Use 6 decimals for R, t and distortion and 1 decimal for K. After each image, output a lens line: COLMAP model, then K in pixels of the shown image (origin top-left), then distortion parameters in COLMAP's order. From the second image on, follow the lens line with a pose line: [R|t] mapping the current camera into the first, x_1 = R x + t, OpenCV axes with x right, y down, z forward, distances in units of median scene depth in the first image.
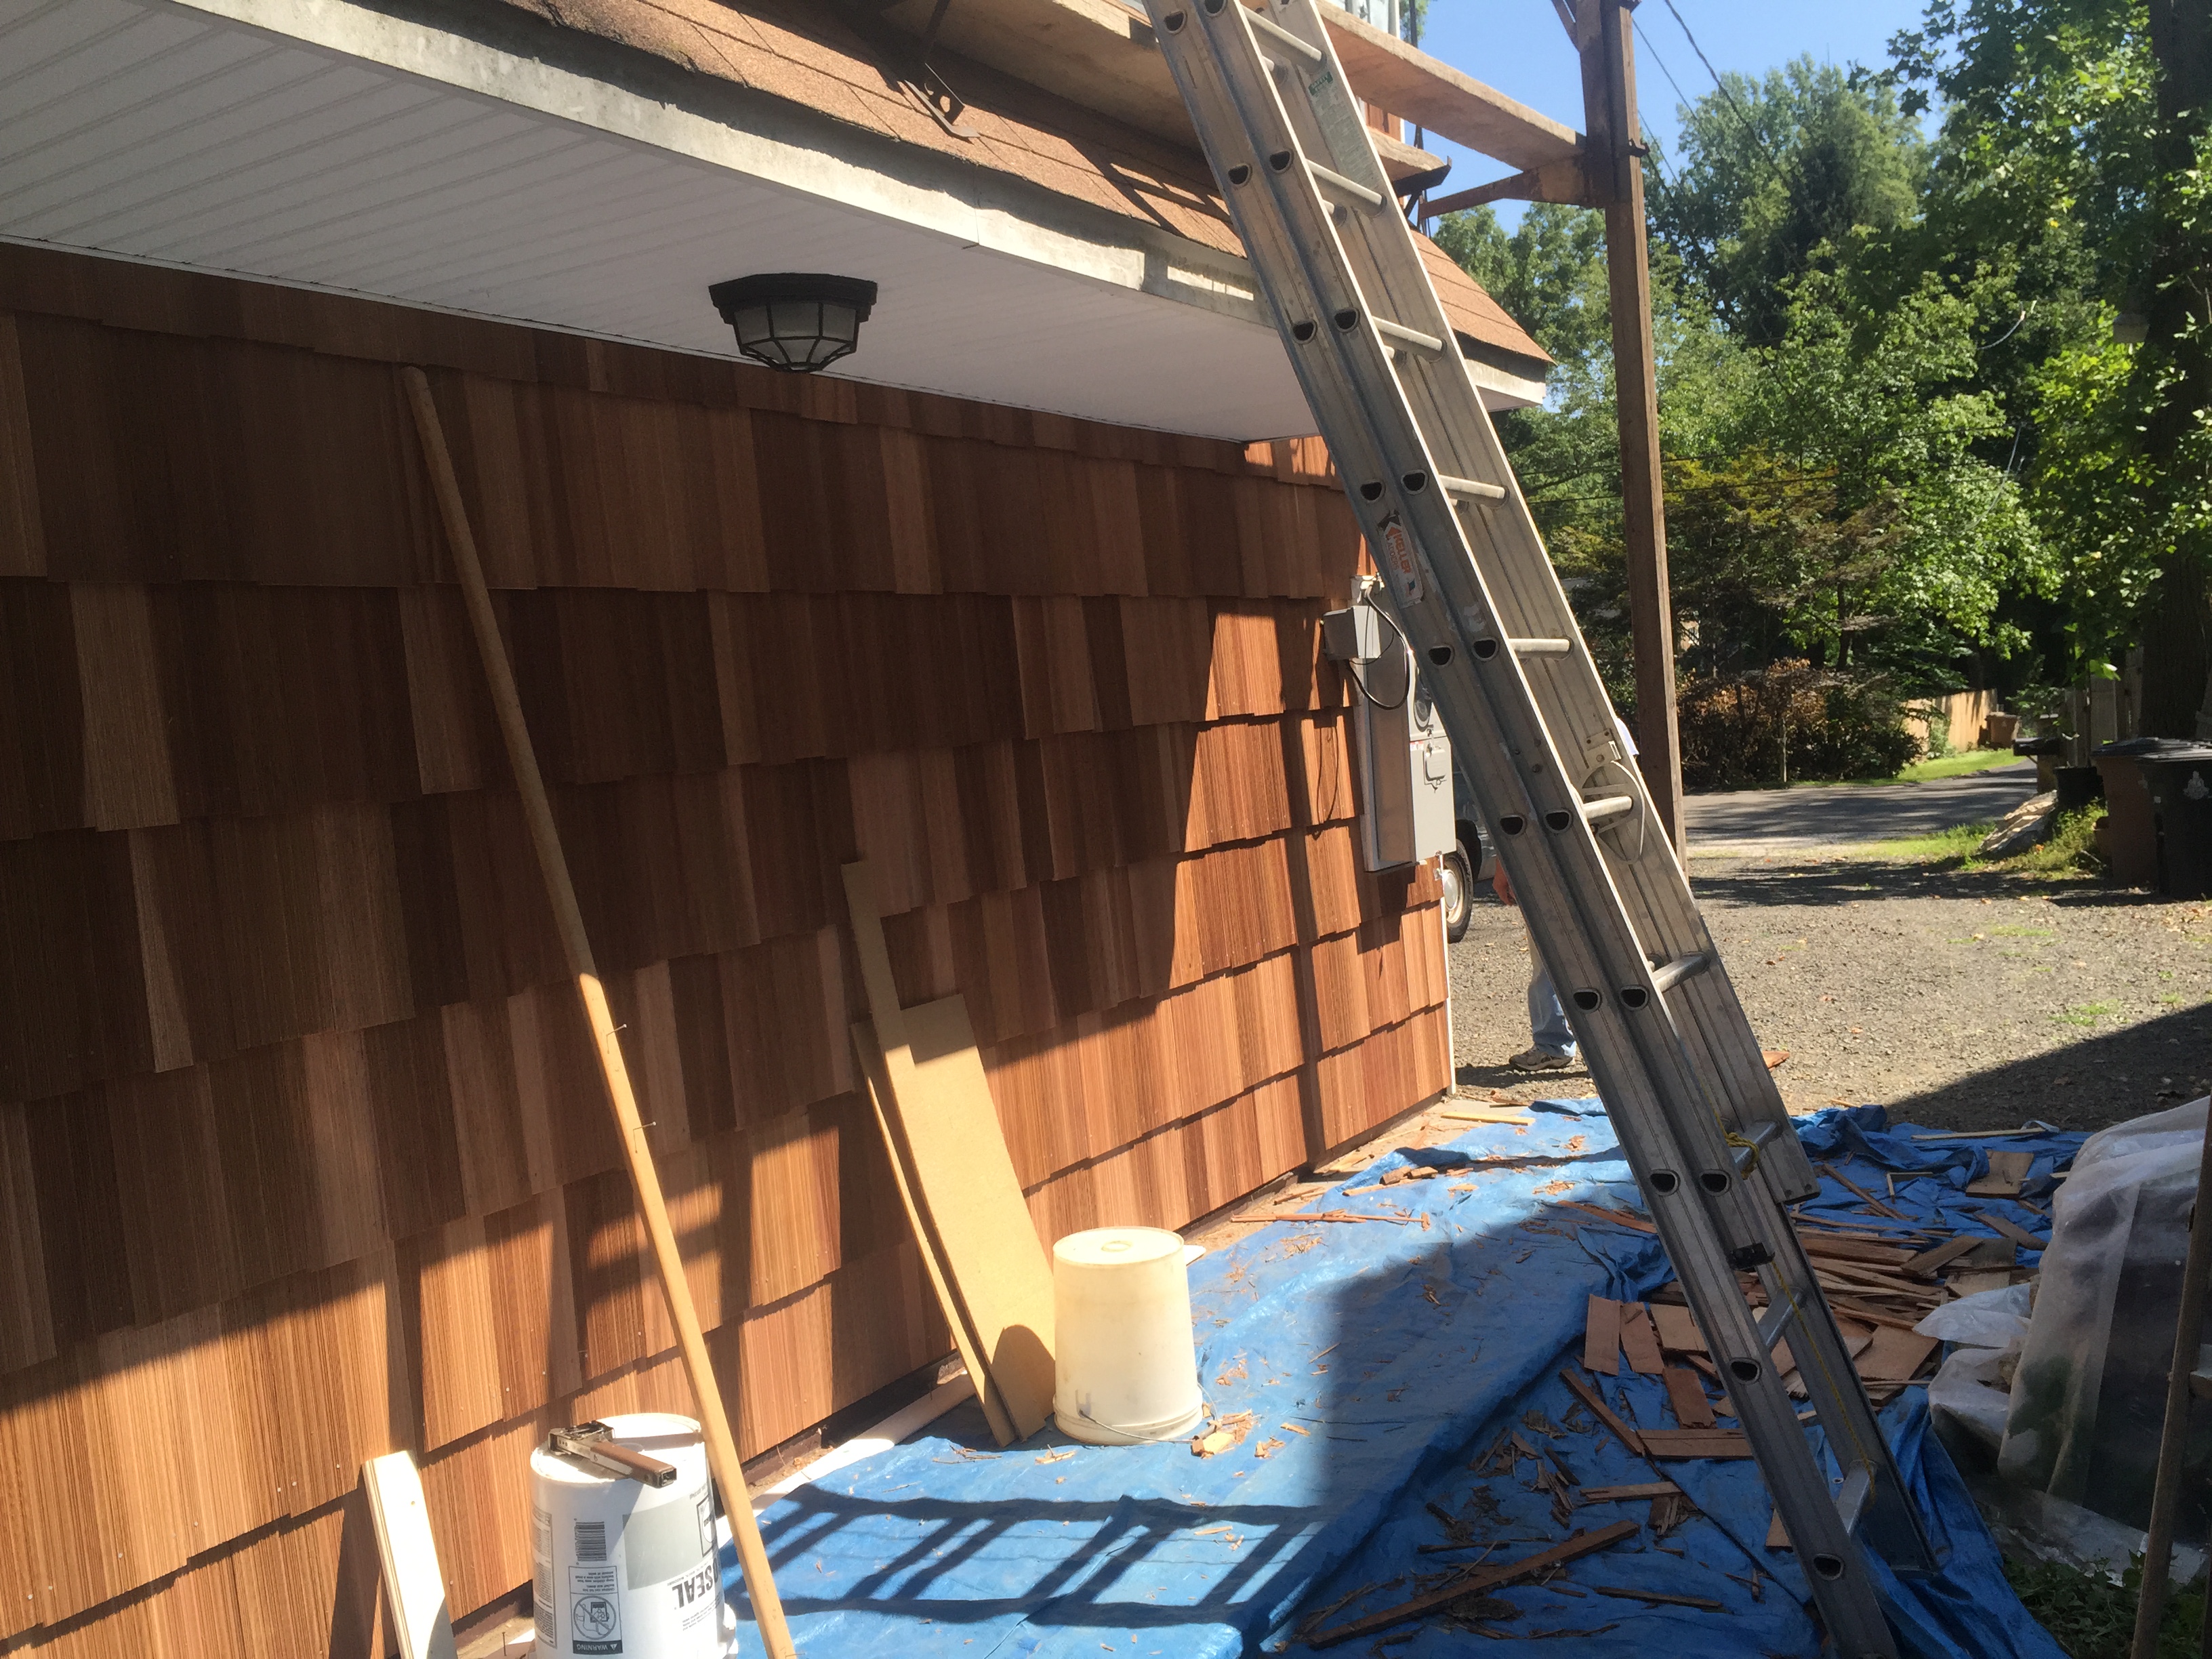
lens RADIAL K [[1909.7, 0, 1076.2], [0, 1909.7, 796.8], [0, 0, 1]] dist [0.091294, -0.129359]
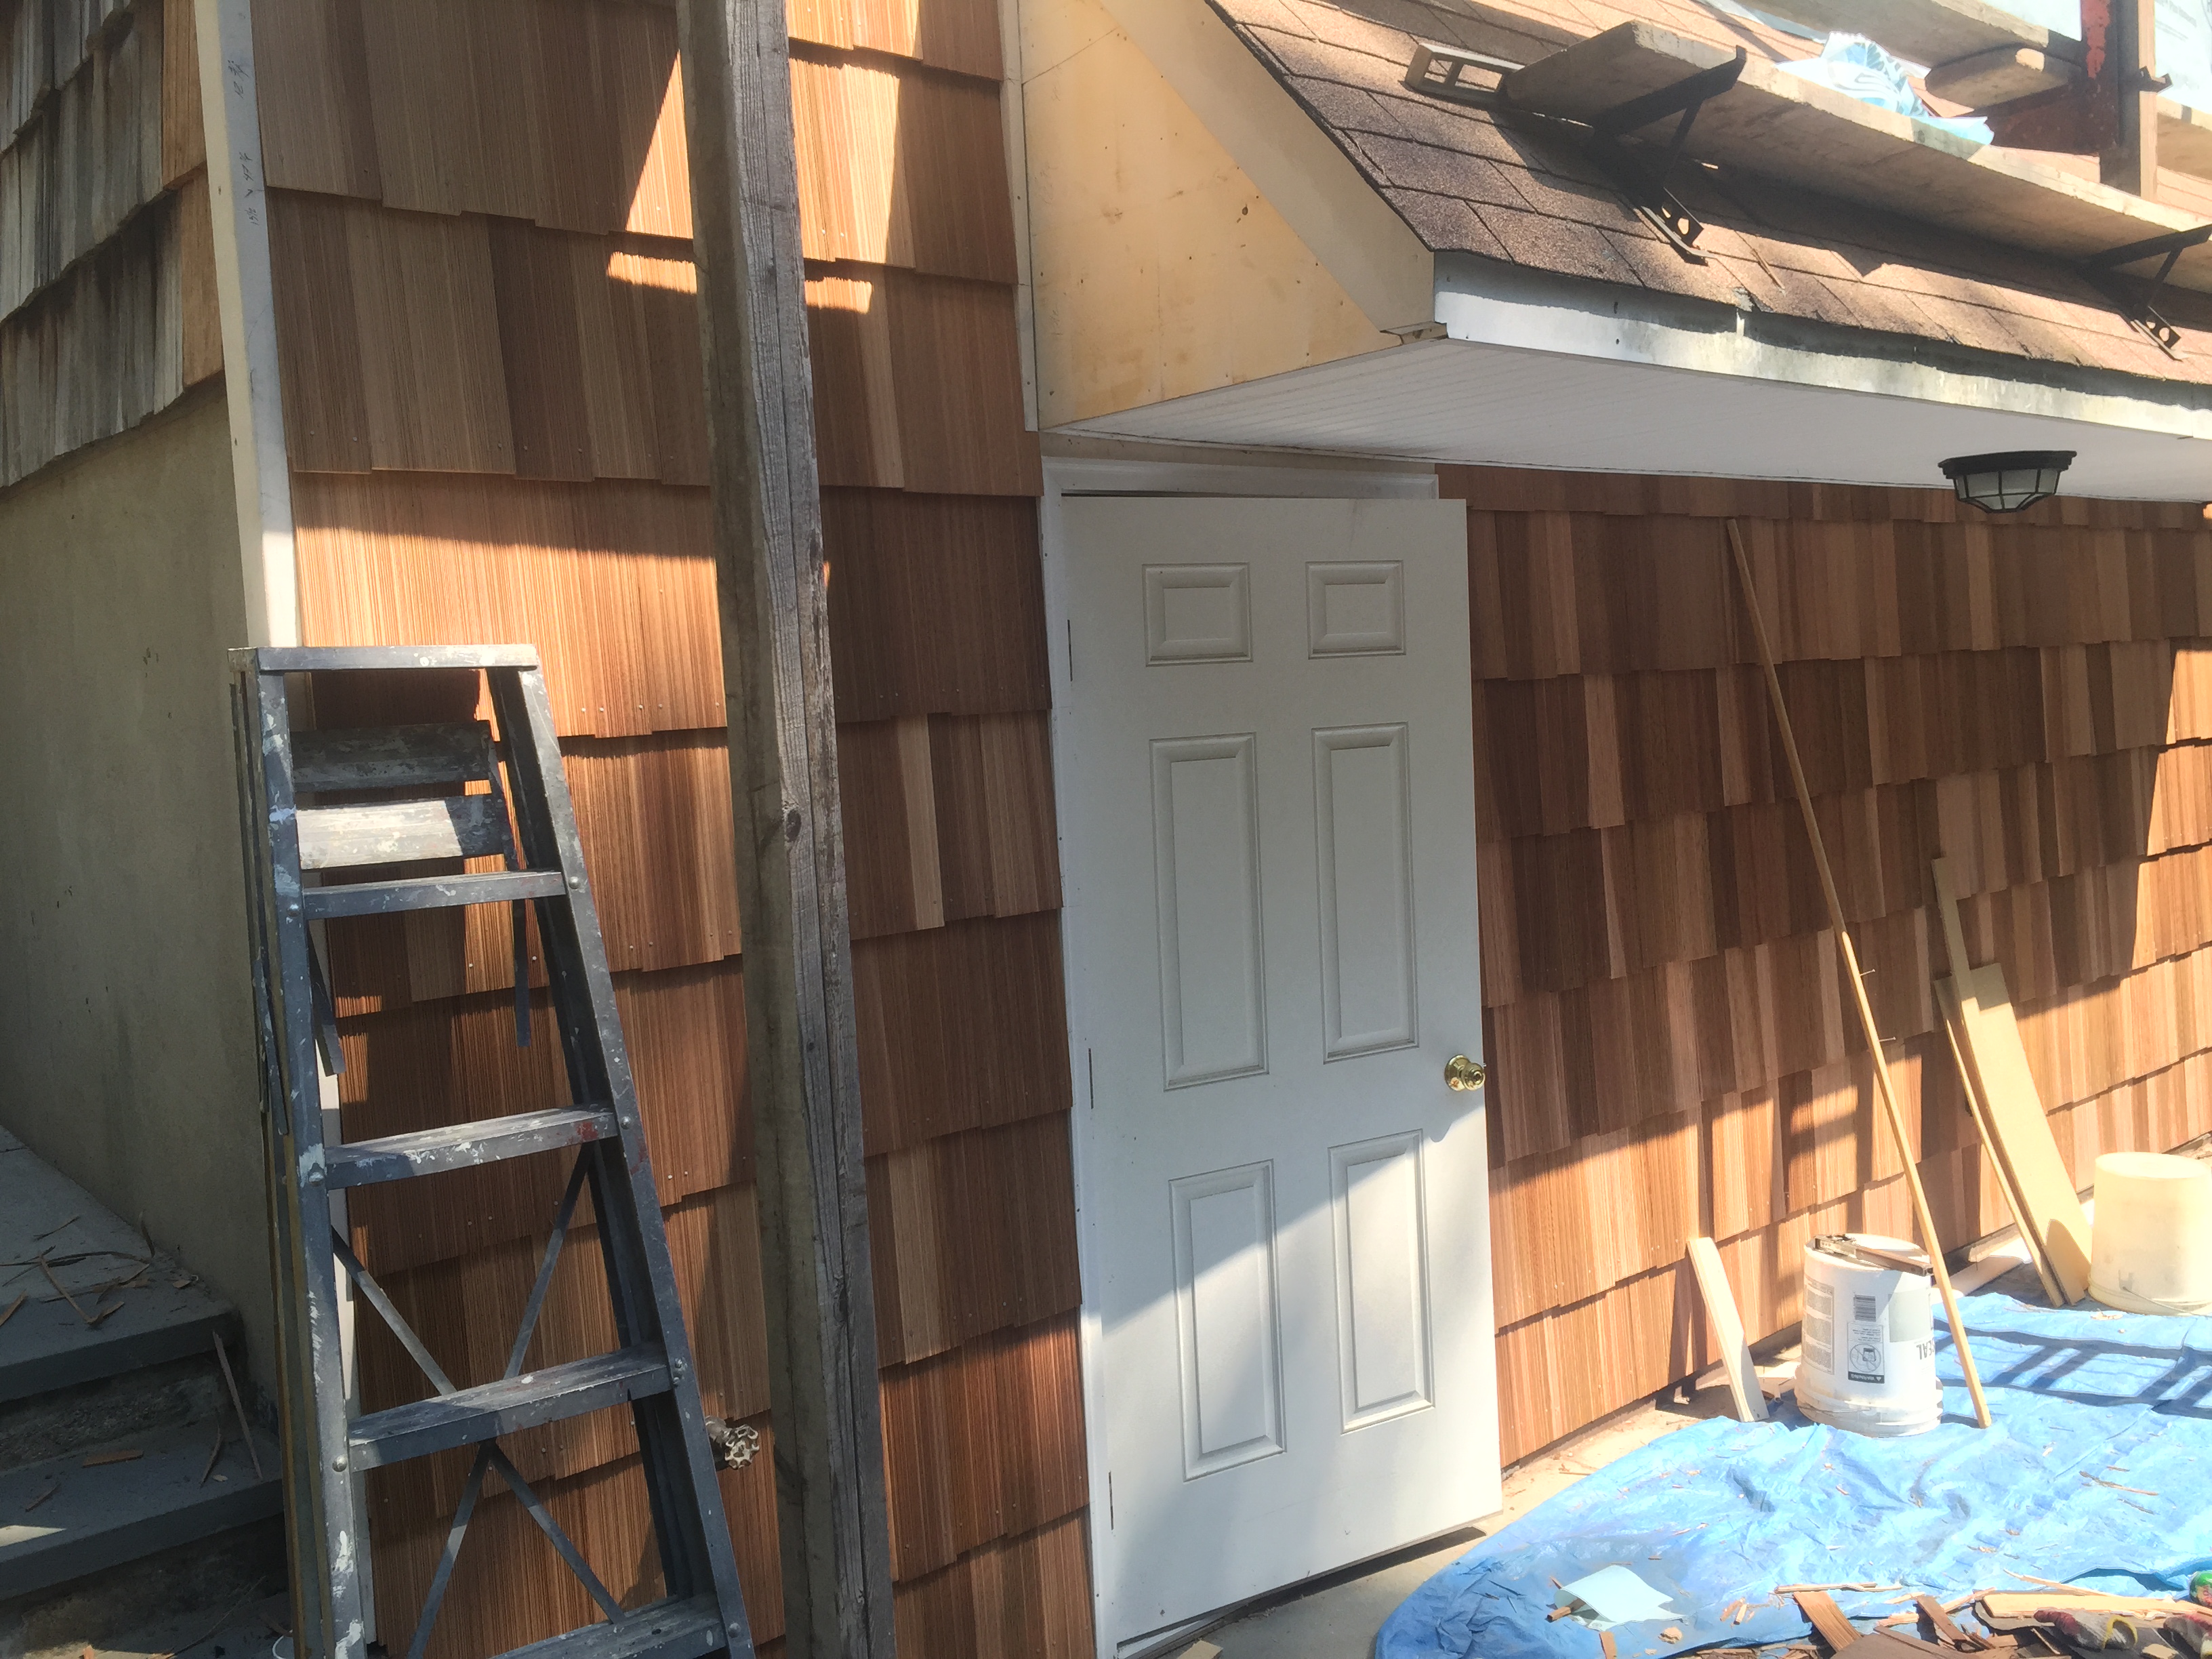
lens RADIAL K [[1882.7, 0, 1090.6], [0, 1882.7, 804.8], [0, 0, 1]] dist [0.081707, -0.116046]
pose [[0.954845, 0.039883, -0.294415, -0.216121], [-0.031546, 0.998957, 0.033015, -0.020282], [0.295425, -0.022237, 0.955107, -0.316999]]
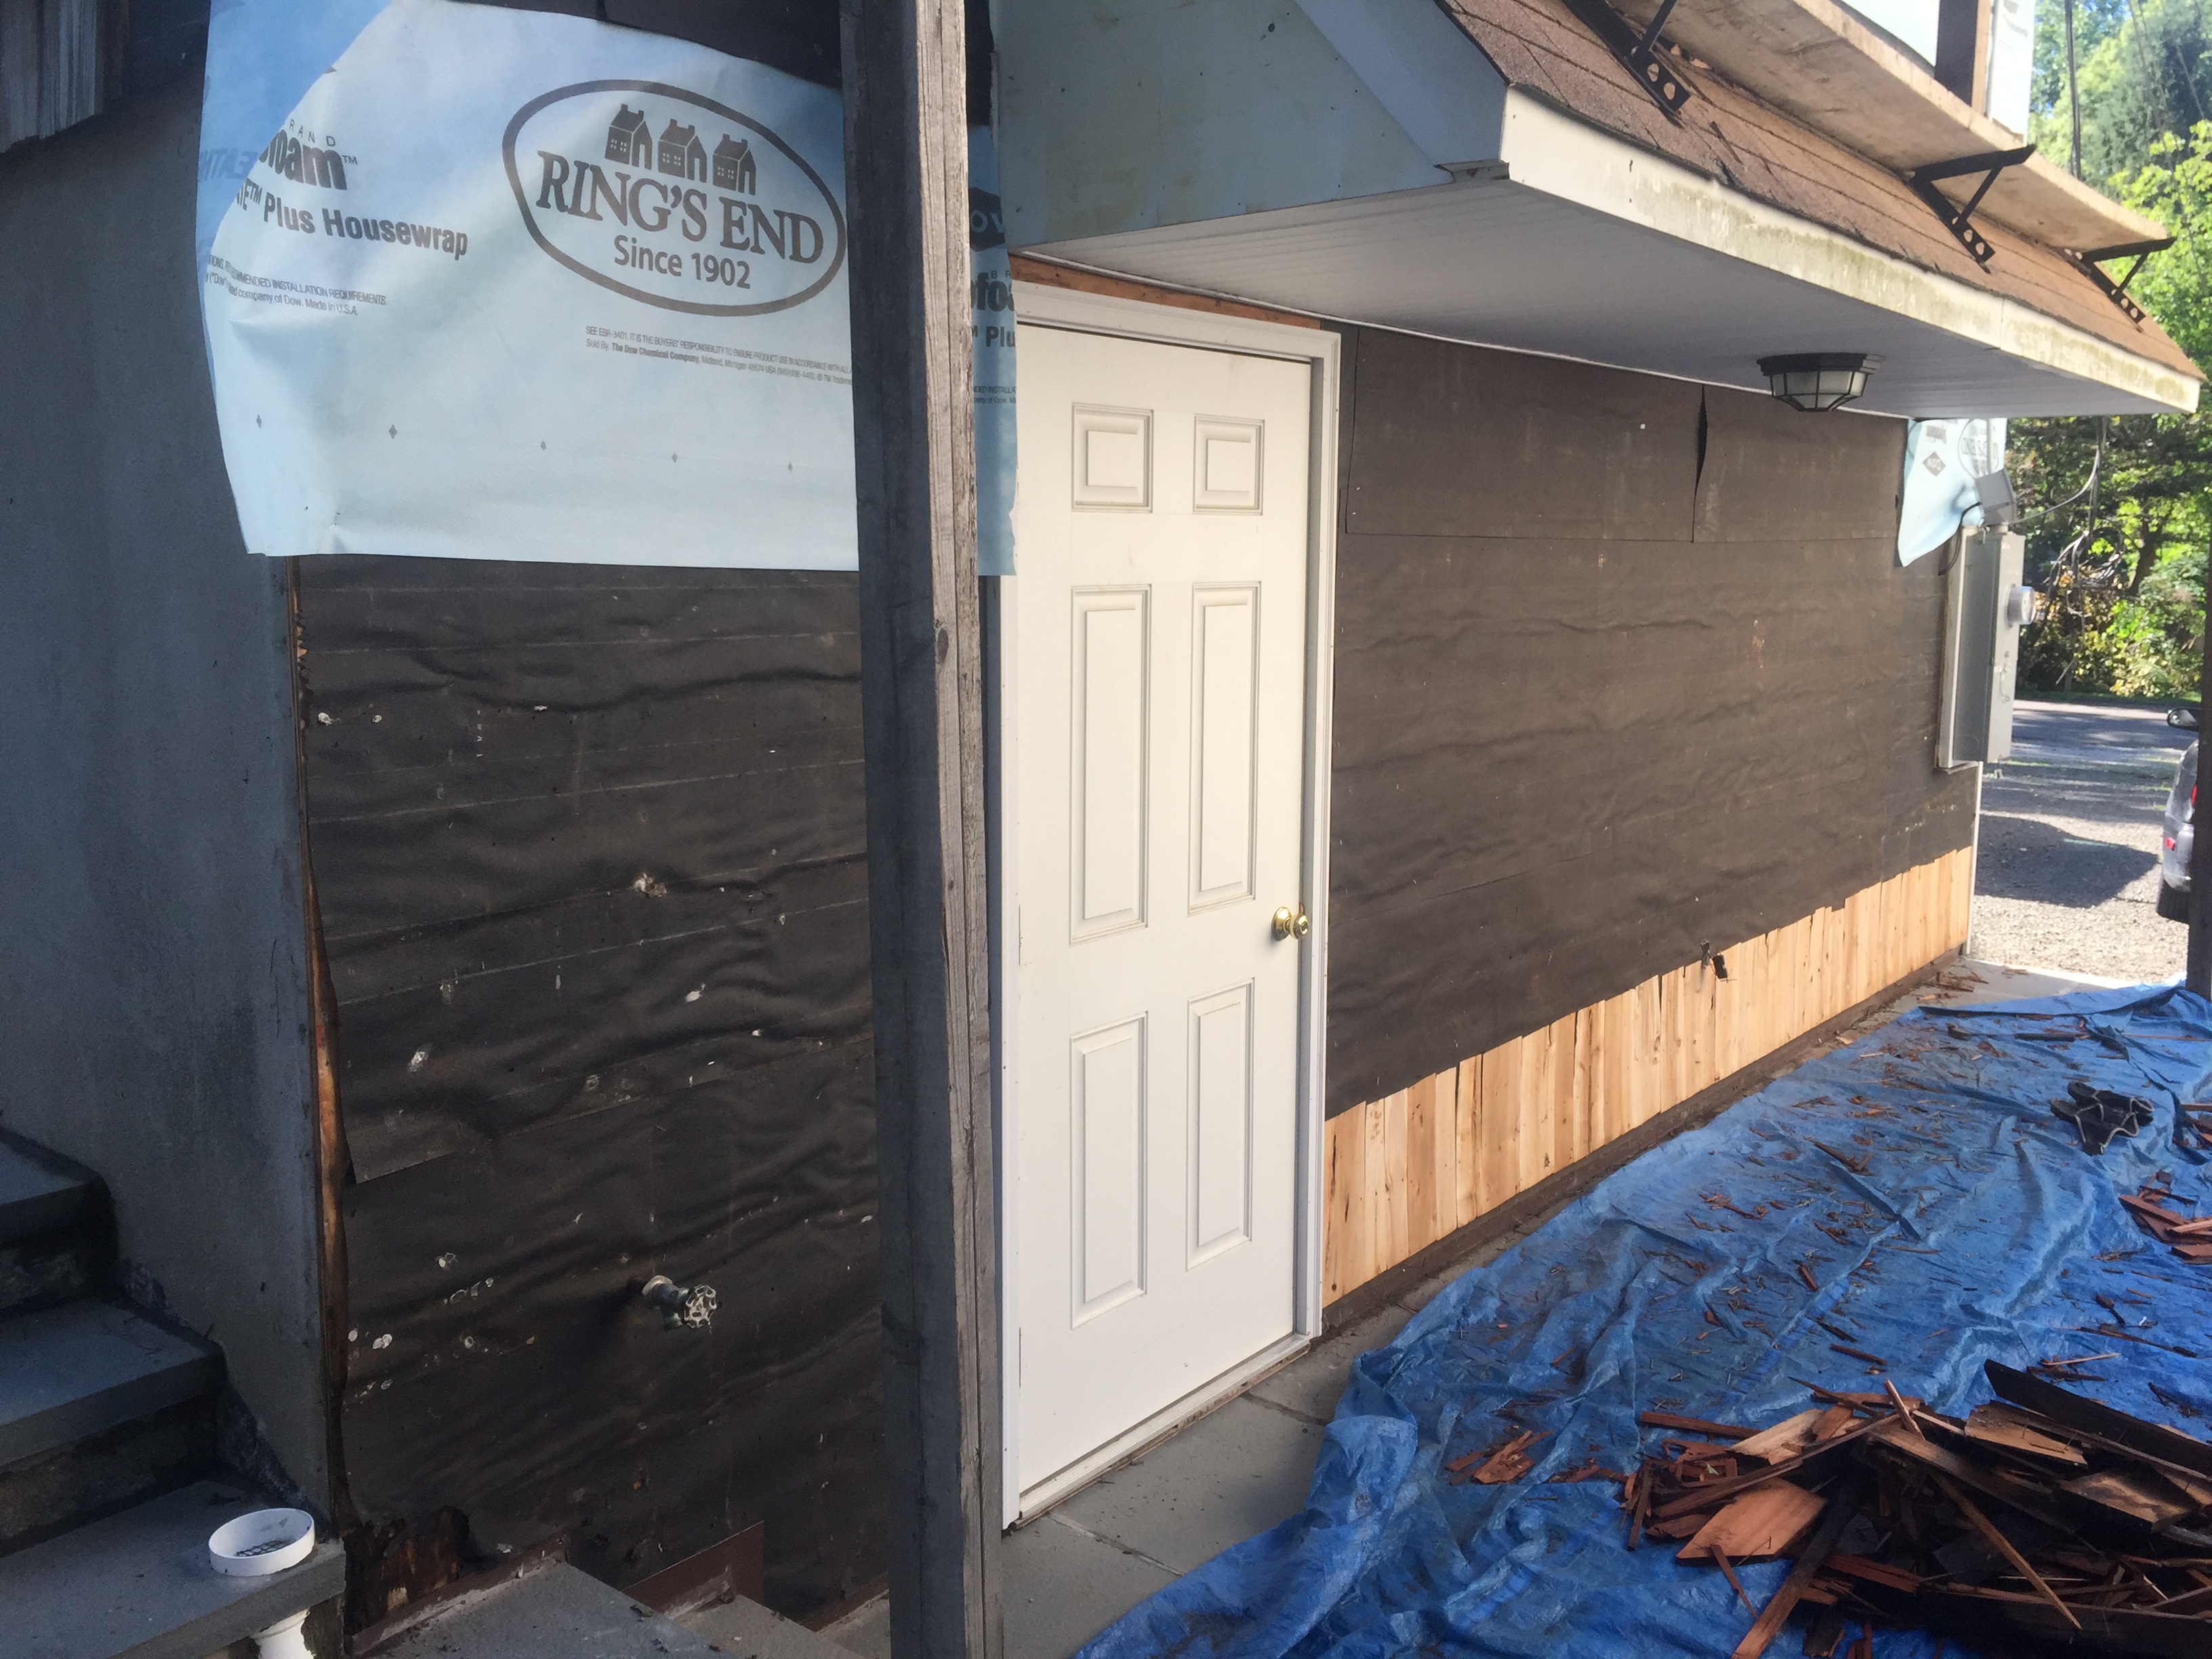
lens RADIAL K [[1873.1, 0, 1079.1], [0, 1873.1, 811.1], [0, 0, 1]] dist [0.072595, -0.104008]
pose [[0.991406, 0.079876, -0.103606, -0.316032], [-0.070511, 0.993342, 0.091106, -0.005553], [0.110193, -0.083018, 0.990437, -0.316253]]
